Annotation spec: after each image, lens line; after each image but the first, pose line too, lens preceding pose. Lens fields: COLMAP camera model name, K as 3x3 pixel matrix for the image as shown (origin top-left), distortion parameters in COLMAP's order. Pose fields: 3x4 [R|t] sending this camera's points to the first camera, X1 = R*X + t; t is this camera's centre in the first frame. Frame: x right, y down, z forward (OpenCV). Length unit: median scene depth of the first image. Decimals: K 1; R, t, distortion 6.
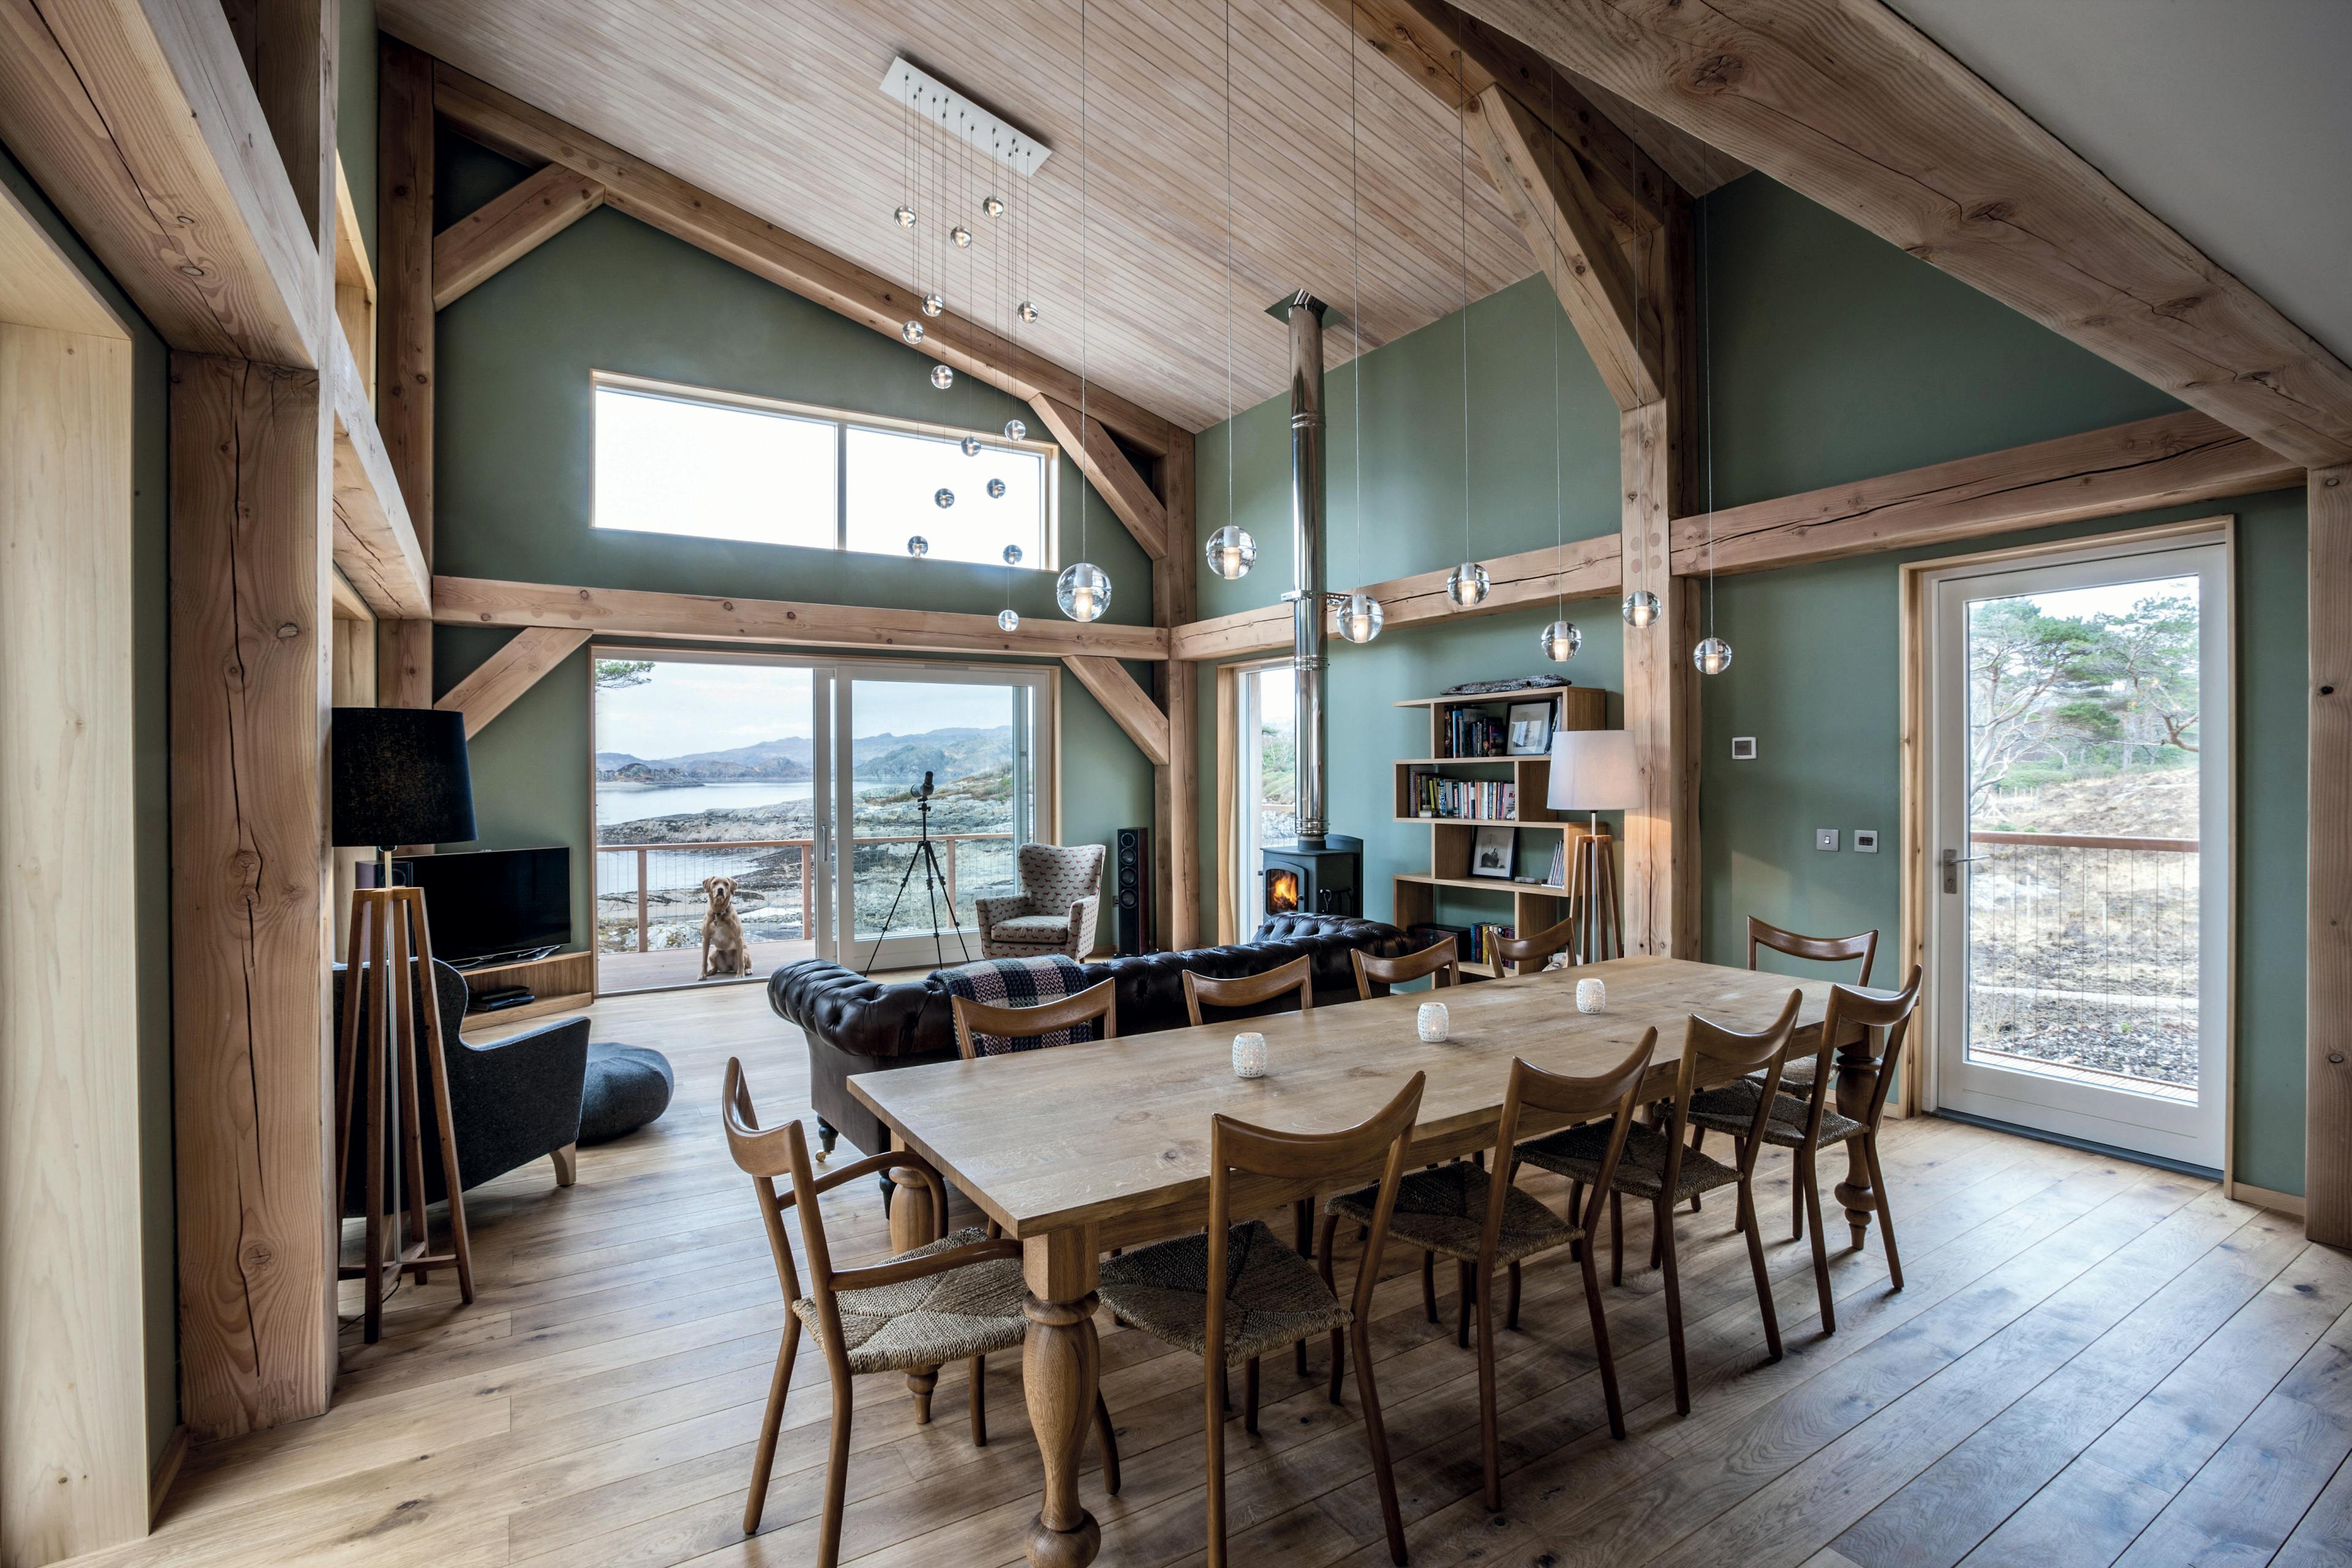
lens RADIAL K [[1099.8, 0, 1184.8], [0, 1099.8, 779.5], [0, 0, 1]] dist [-0.000324, 0.000123]
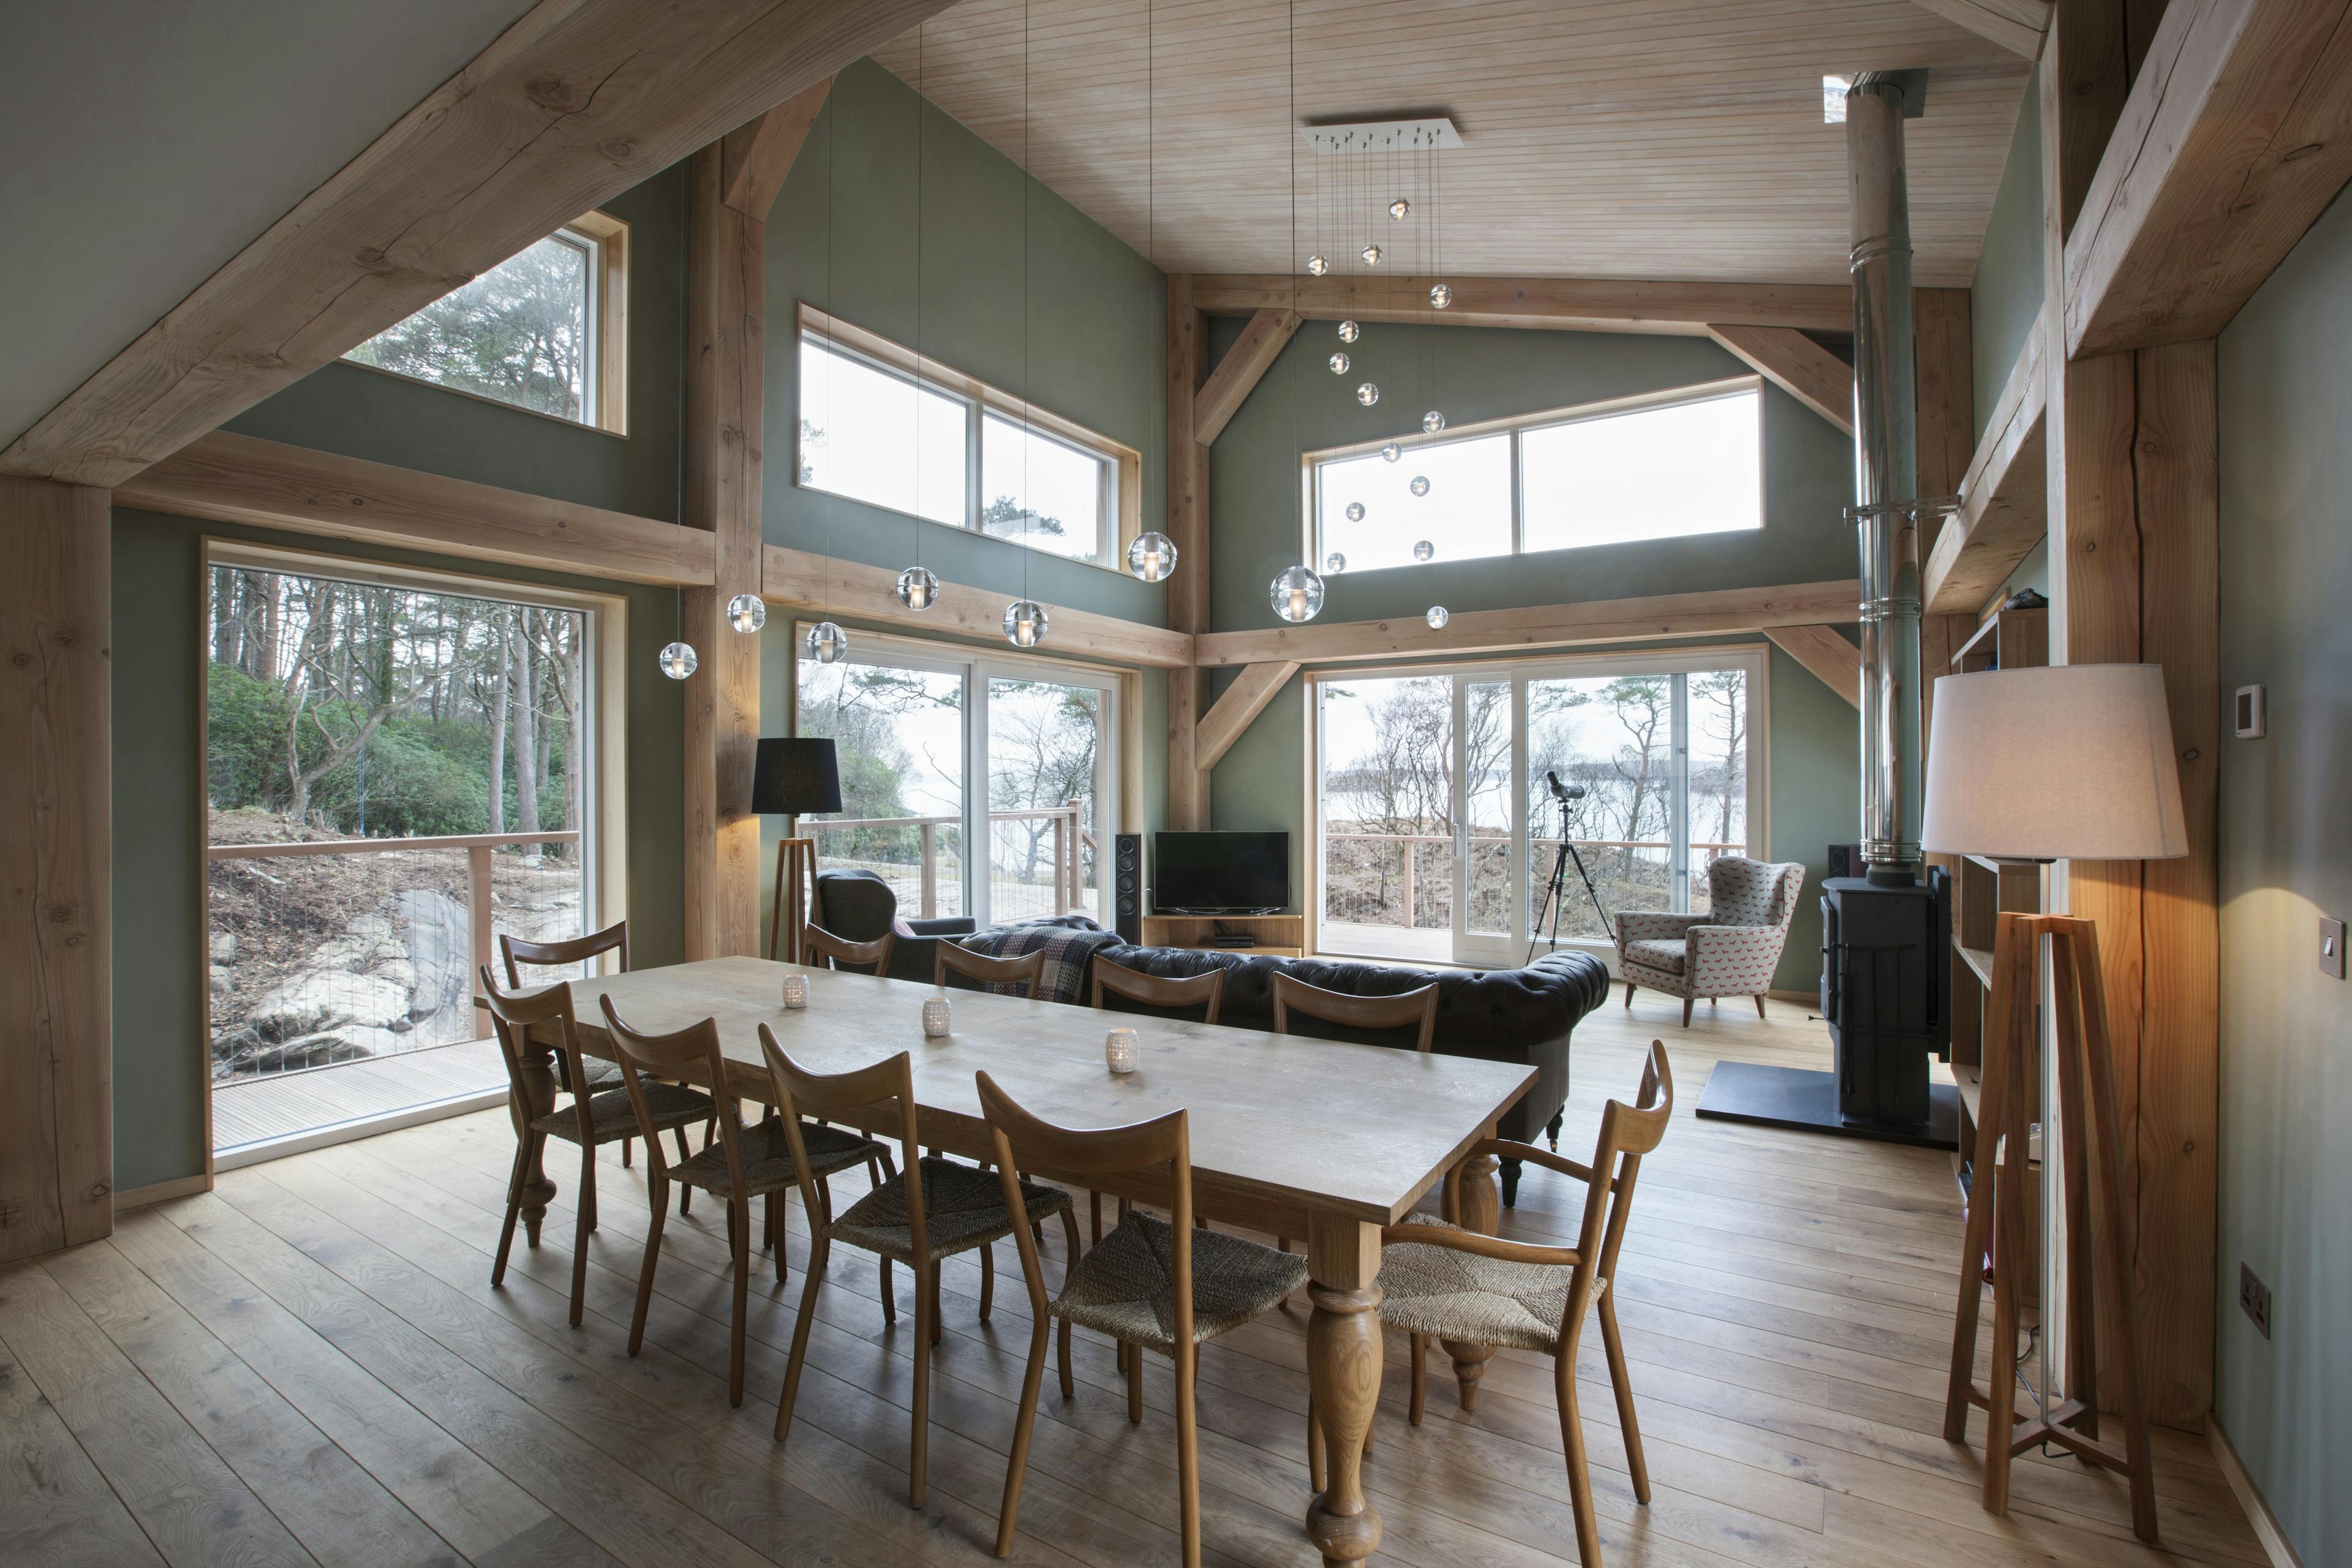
lens RADIAL K [[1099.8, 0, 1184.8], [0, 1099.8, 779.5], [0, 0, 1]] dist [-0.000324, 0.000123]
pose [[0.462210, 0.003255, -0.886764, 0.528442], [-0.003898, 0.999991, 0.001638, -0.000705], [0.886762, 0.002700, 0.462219, 0.305170]]
